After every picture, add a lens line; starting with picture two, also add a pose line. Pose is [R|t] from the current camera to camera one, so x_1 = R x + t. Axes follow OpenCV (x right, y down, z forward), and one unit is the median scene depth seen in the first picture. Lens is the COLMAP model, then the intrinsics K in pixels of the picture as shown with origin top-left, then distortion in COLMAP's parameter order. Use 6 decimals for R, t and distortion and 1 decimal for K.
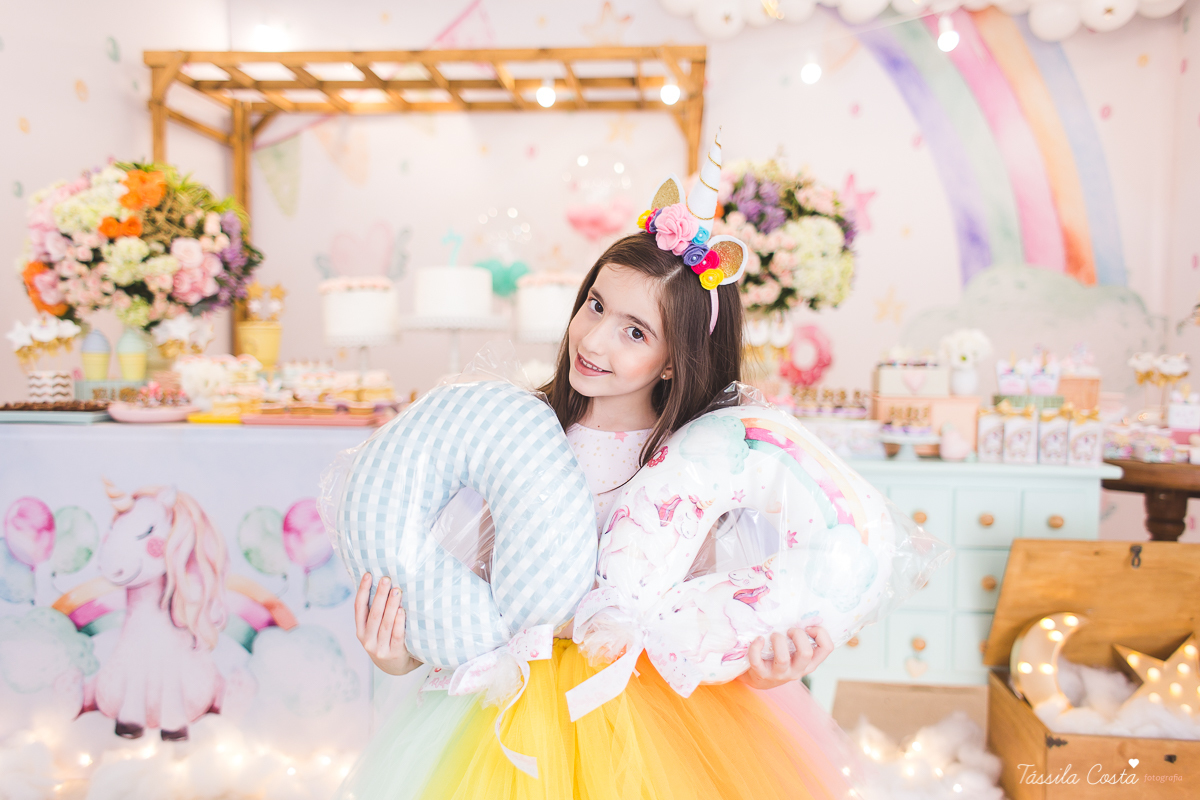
lens RADIAL K [[967.5, 0, 600.8], [0, 967.5, 403.8], [0, 0, 1]] dist [0.033051, -0.021545]
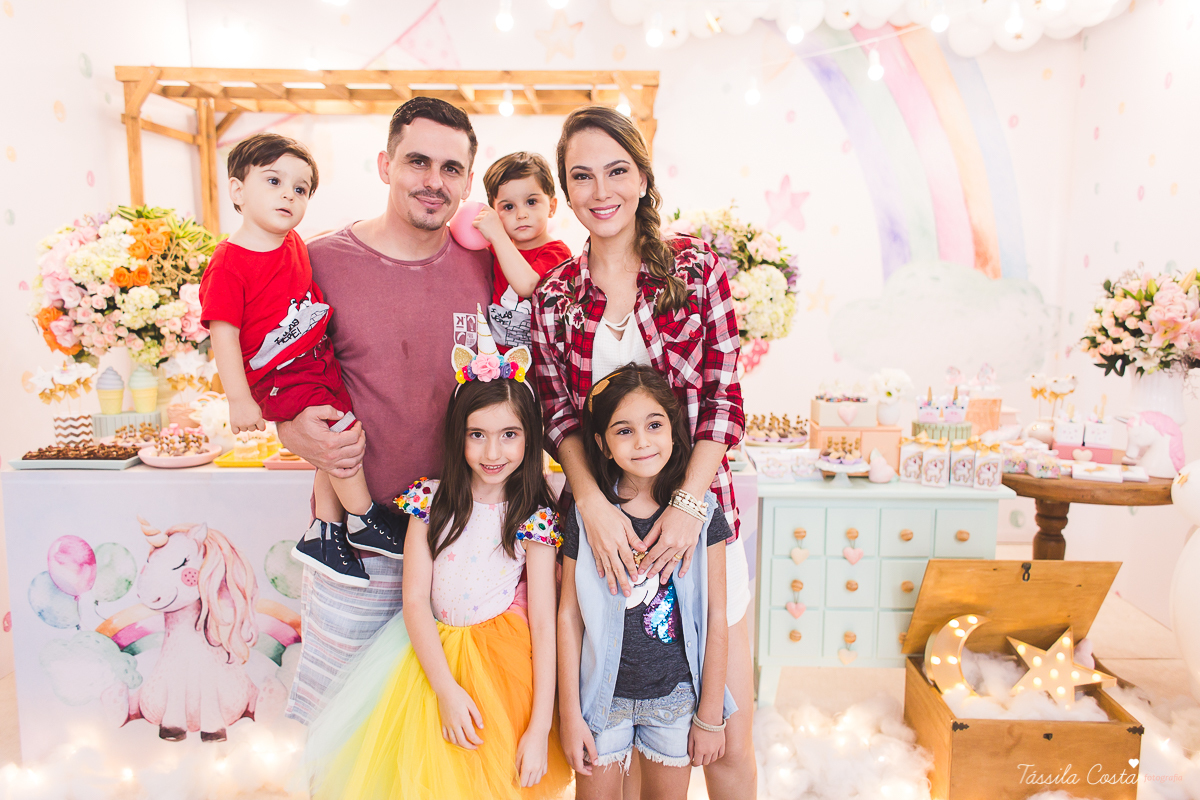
lens RADIAL K [[941.3, 0, 601.3], [0, 941.3, 403.1], [0, 0, 1]] dist [0.034457, -0.018001]
pose [[0.997170, -0.016498, 0.073351, -0.054223], [0.010301, 0.996407, 0.084068, -0.130213], [-0.074474, -0.083075, 0.993757, -0.102464]]
